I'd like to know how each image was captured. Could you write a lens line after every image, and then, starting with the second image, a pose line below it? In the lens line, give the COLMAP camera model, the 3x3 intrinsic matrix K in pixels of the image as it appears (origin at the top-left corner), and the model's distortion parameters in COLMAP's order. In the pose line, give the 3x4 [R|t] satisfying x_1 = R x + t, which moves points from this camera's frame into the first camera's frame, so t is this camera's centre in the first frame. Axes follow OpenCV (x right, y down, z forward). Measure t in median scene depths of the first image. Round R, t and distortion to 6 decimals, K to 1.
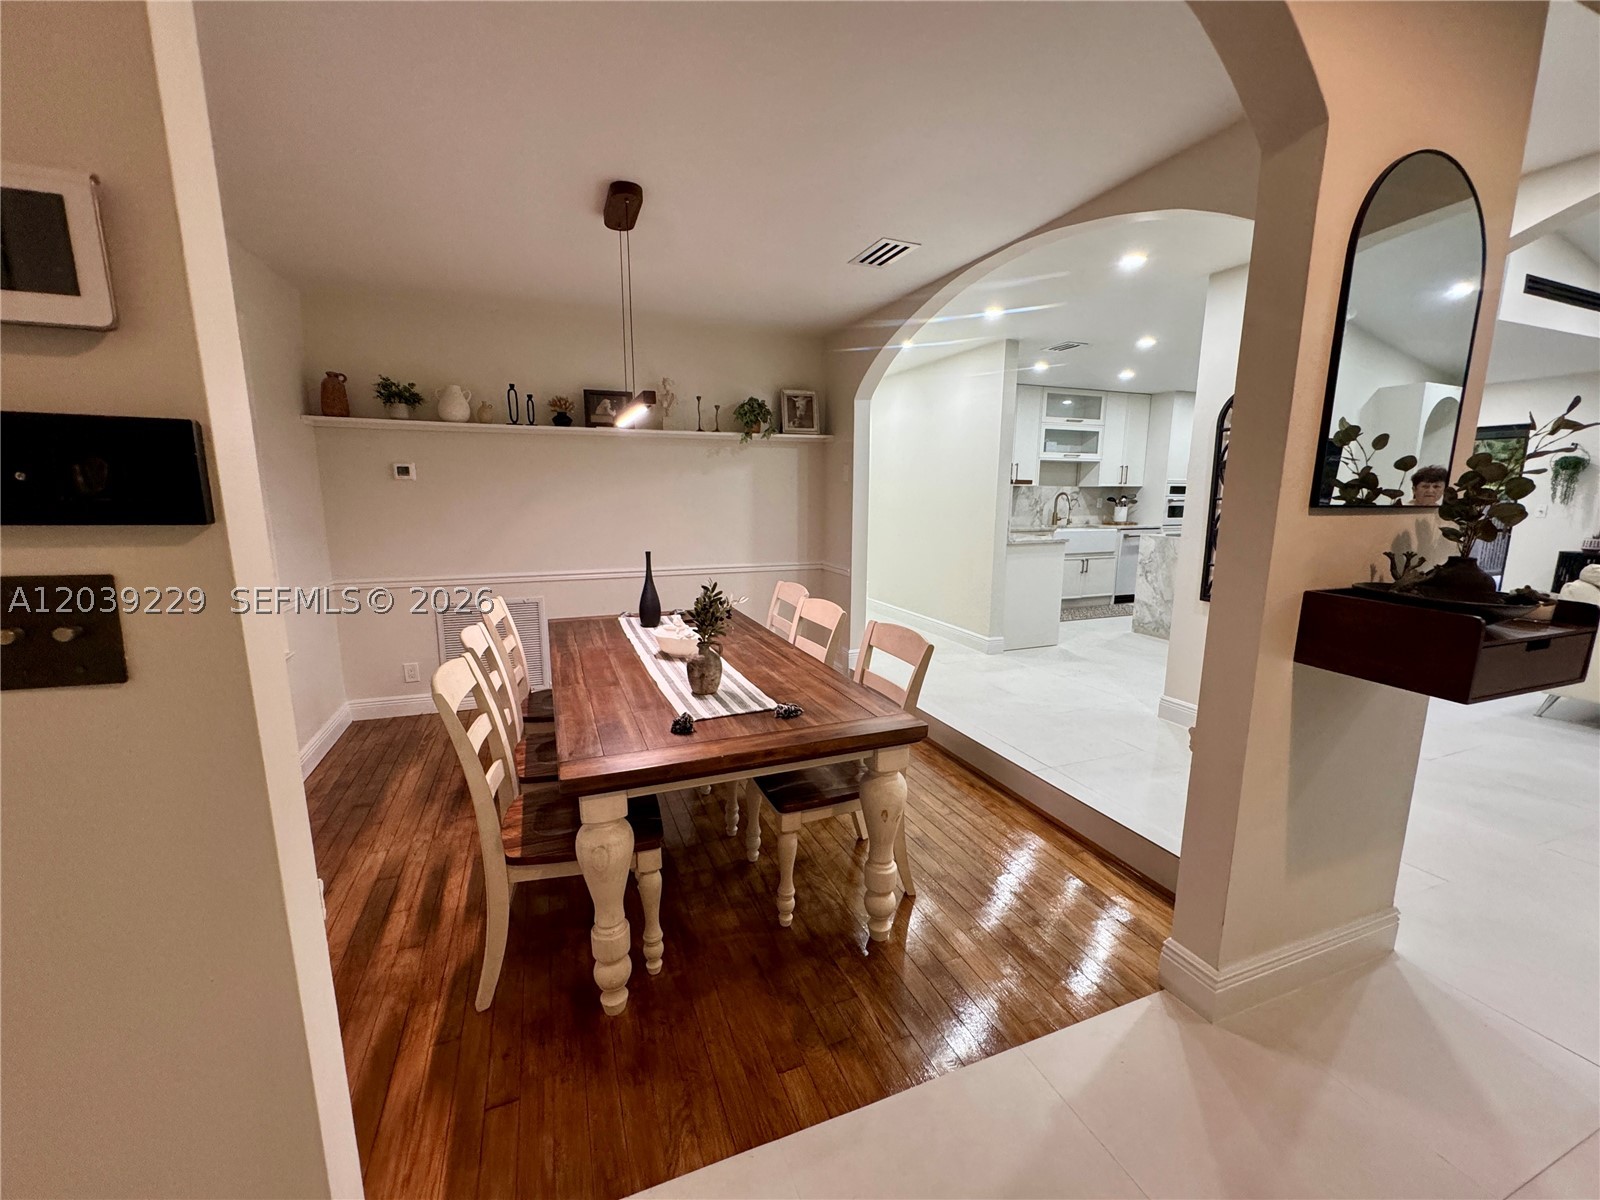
lens RADIAL K [[637.8, 0, 800.0], [0, 637.8, 600.0], [0, 0, 1]] dist [-0.000308, 0.000487]
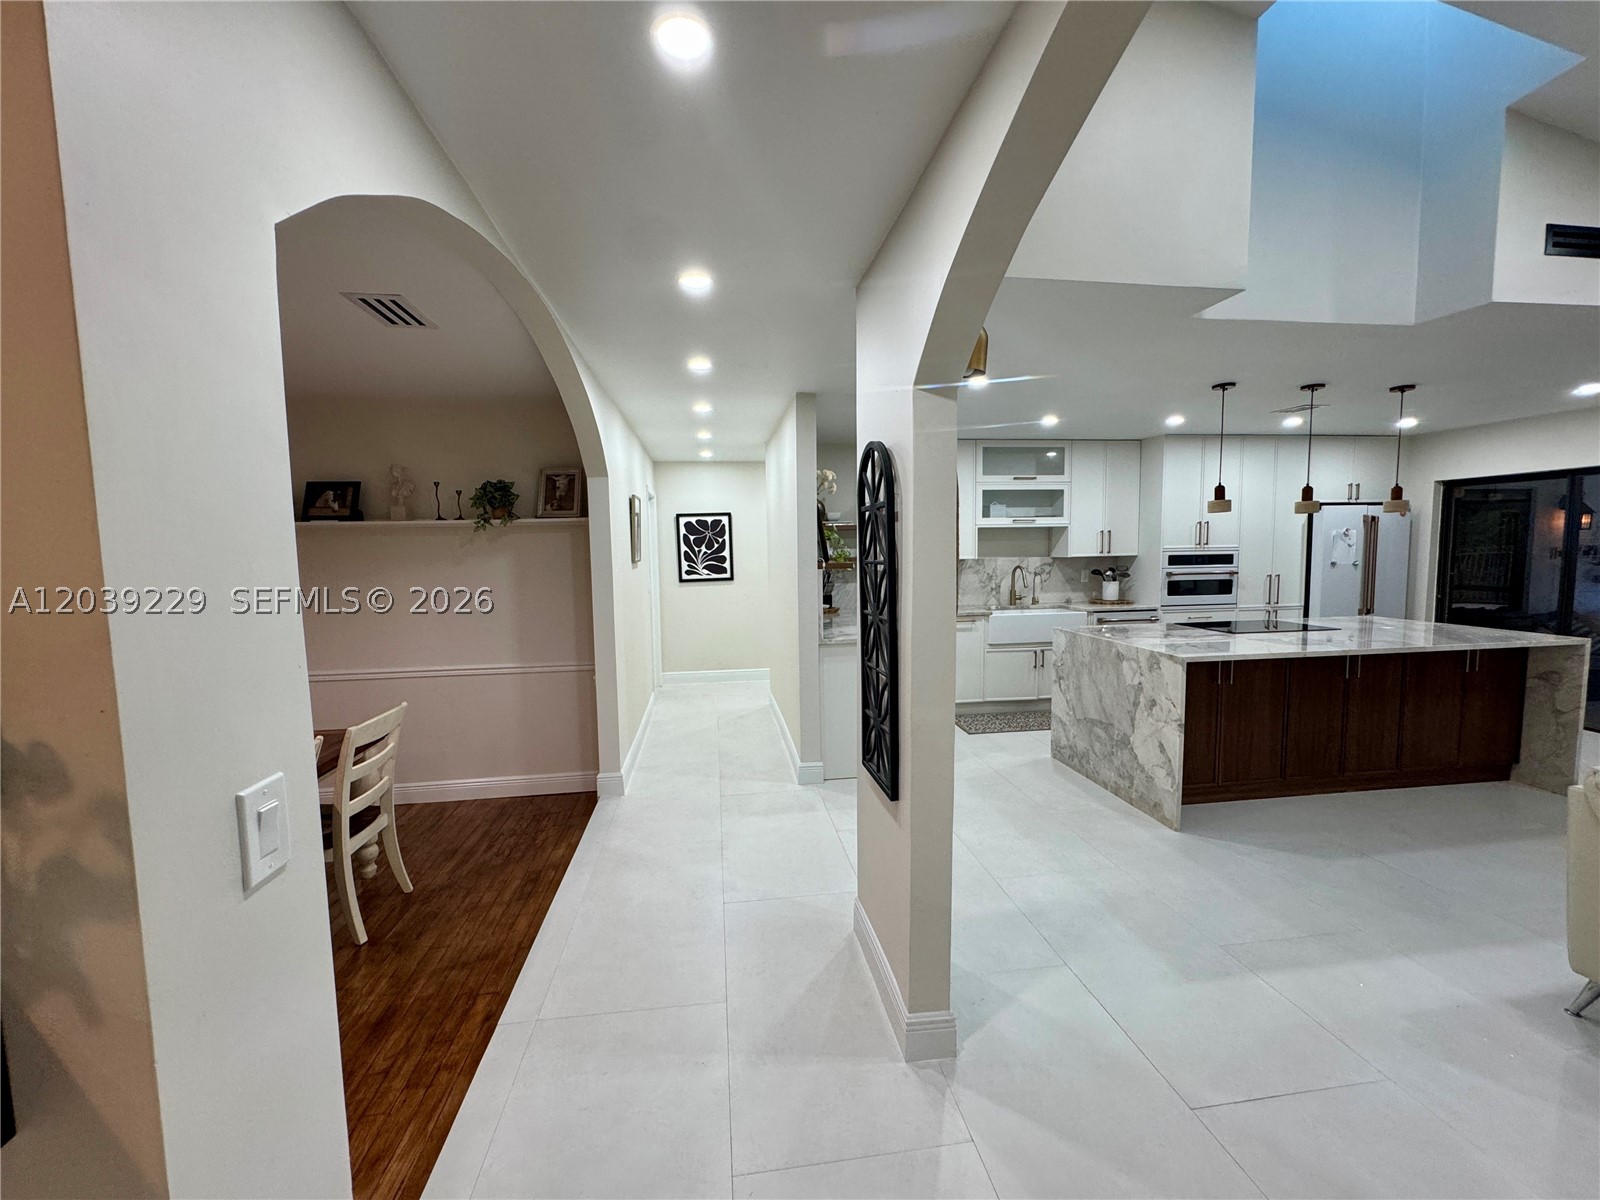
lens RADIAL K [[637.8, 0, 800.0], [0, 637.8, 600.0], [0, 0, 1]] dist [-0.000308, 0.000487]
pose [[0.970612, -0.001184, -0.240648, 0.336457], [-0.019826, 0.996195, -0.084867, -0.051248], [0.239833, 0.087144, 0.966895, 0.156802]]
